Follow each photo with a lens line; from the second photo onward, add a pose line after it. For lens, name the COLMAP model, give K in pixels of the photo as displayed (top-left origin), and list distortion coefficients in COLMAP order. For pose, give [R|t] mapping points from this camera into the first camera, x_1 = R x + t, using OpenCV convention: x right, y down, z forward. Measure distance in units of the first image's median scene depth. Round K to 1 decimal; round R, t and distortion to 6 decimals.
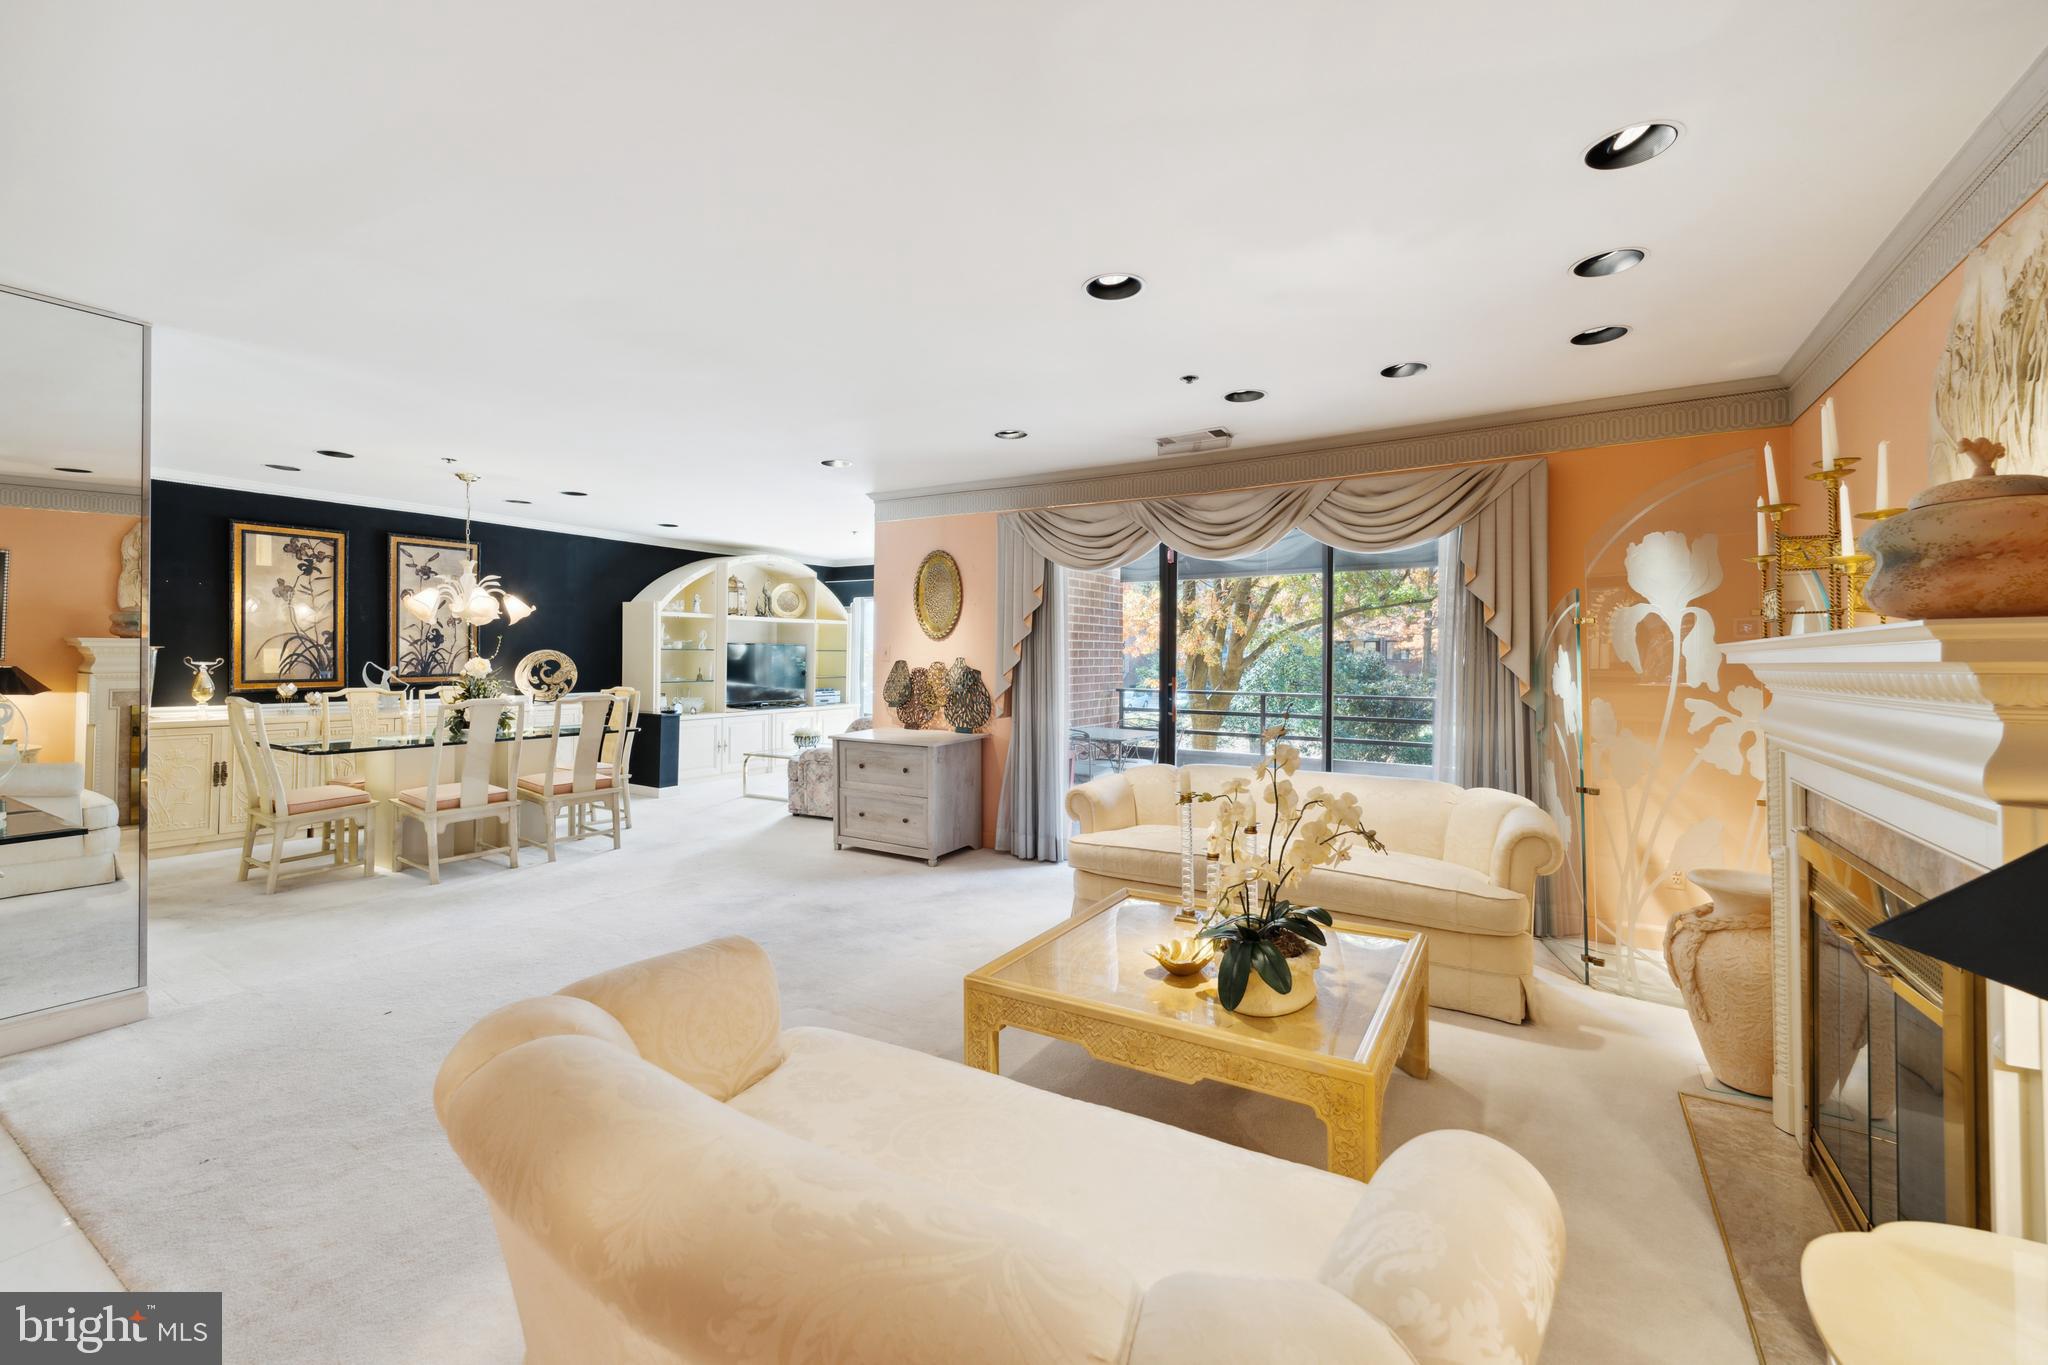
lens RADIAL K [[838.5, 0, 1018.4], [0, 838.5, 656.9], [0, 0, 1]] dist [0.001353, -0.000661]
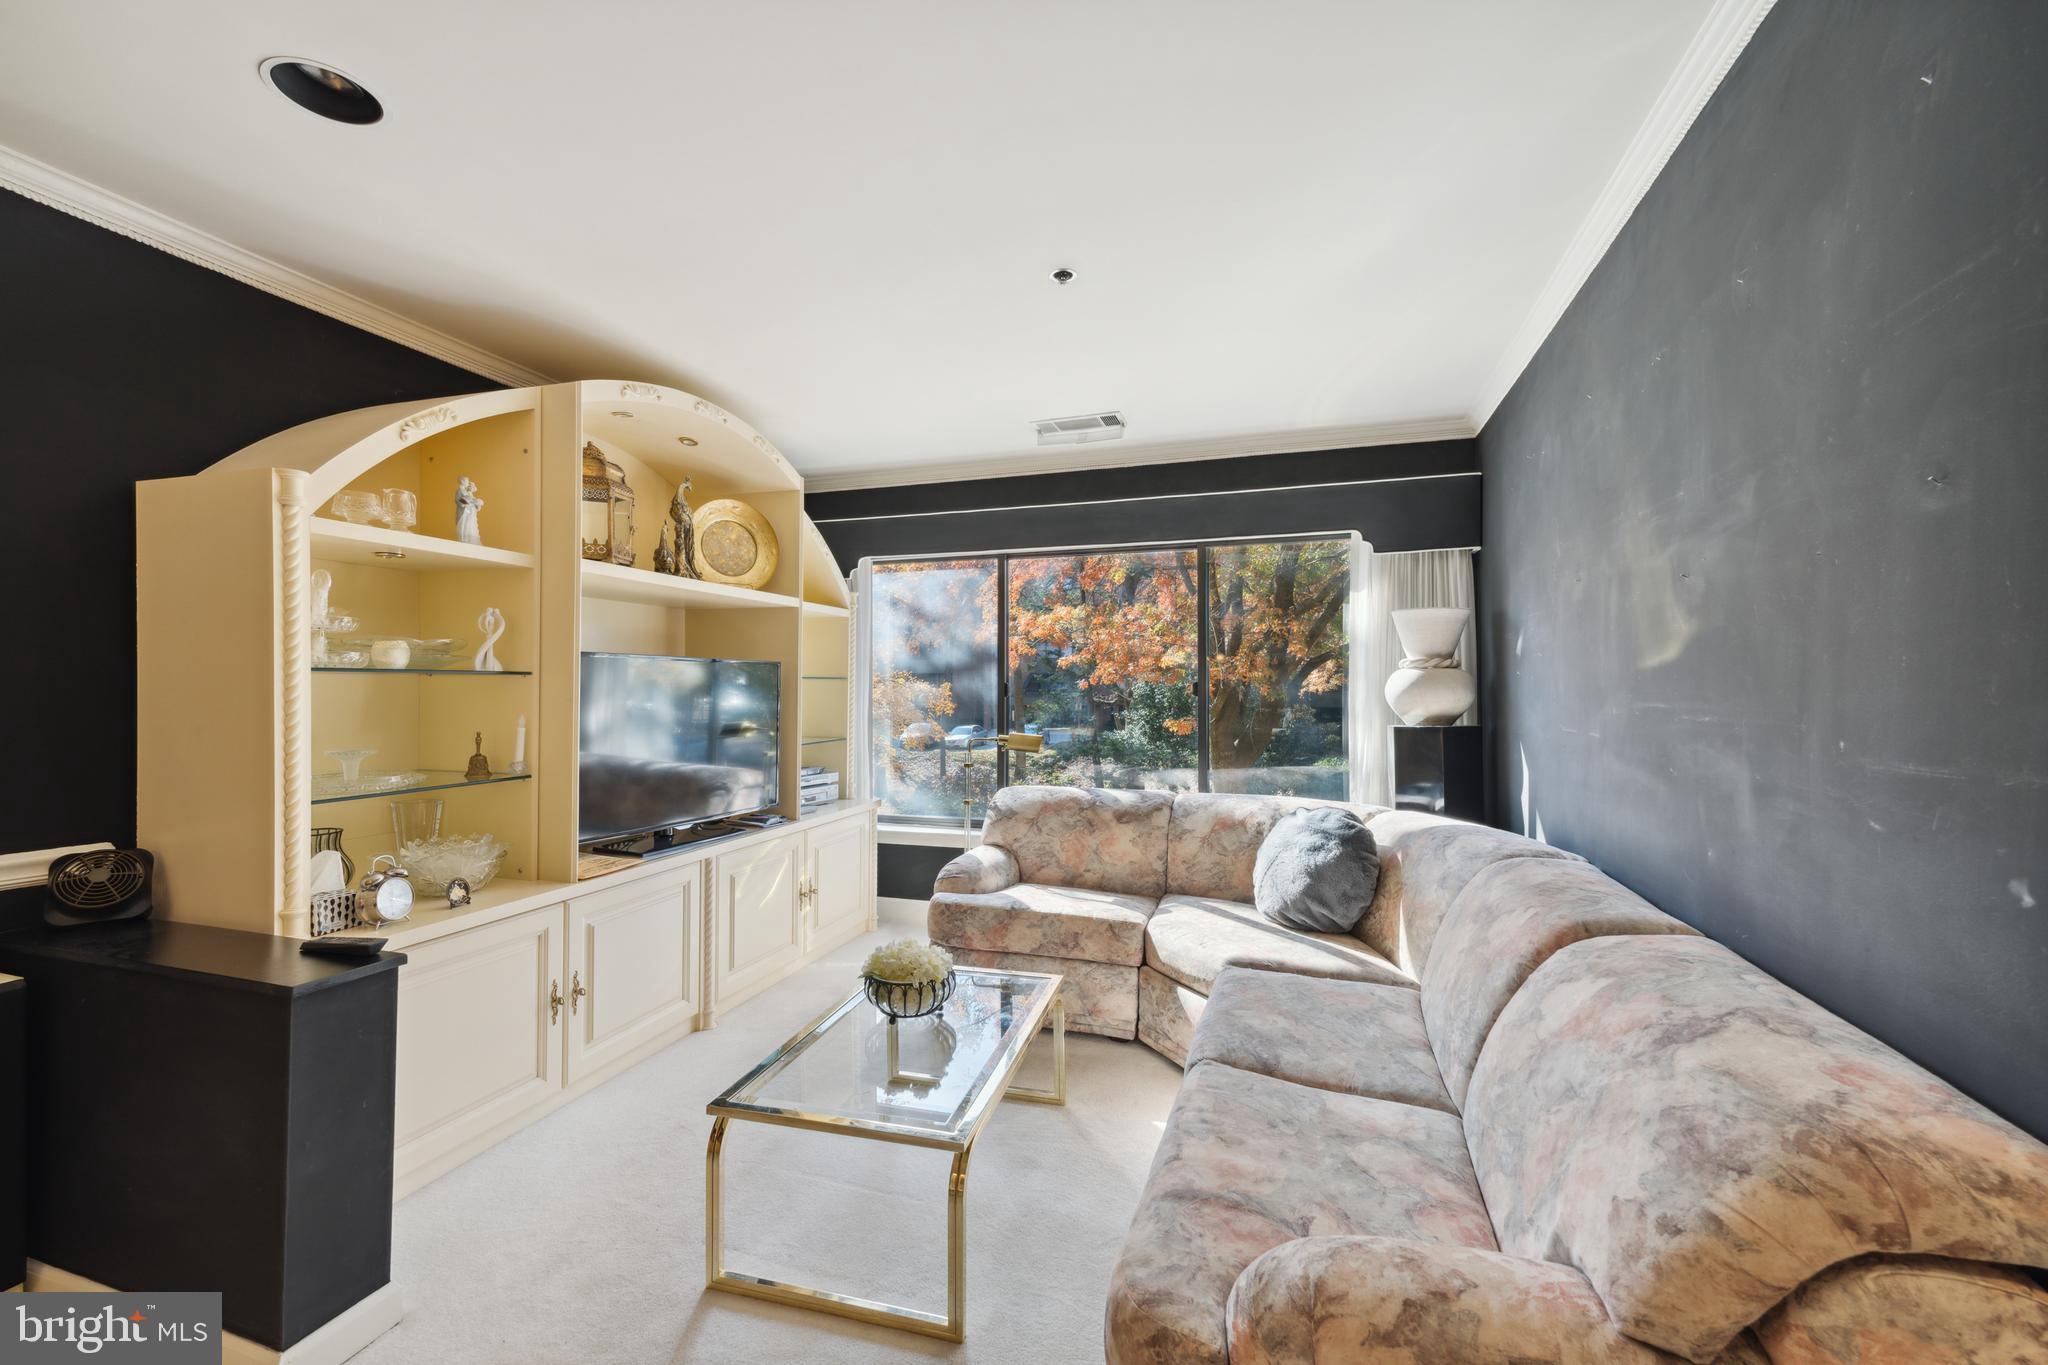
lens RADIAL K [[838.5, 0, 1019.2], [0, 838.5, 691.4], [0, 0, 1]] dist [0.001353, -0.000661]
pose [[0.972686, -0.007920, 0.231989, -0.370500], [0.007460, 0.999968, 0.002860, -0.001864], [-0.232005, -0.001051, 0.972714, 0.939417]]
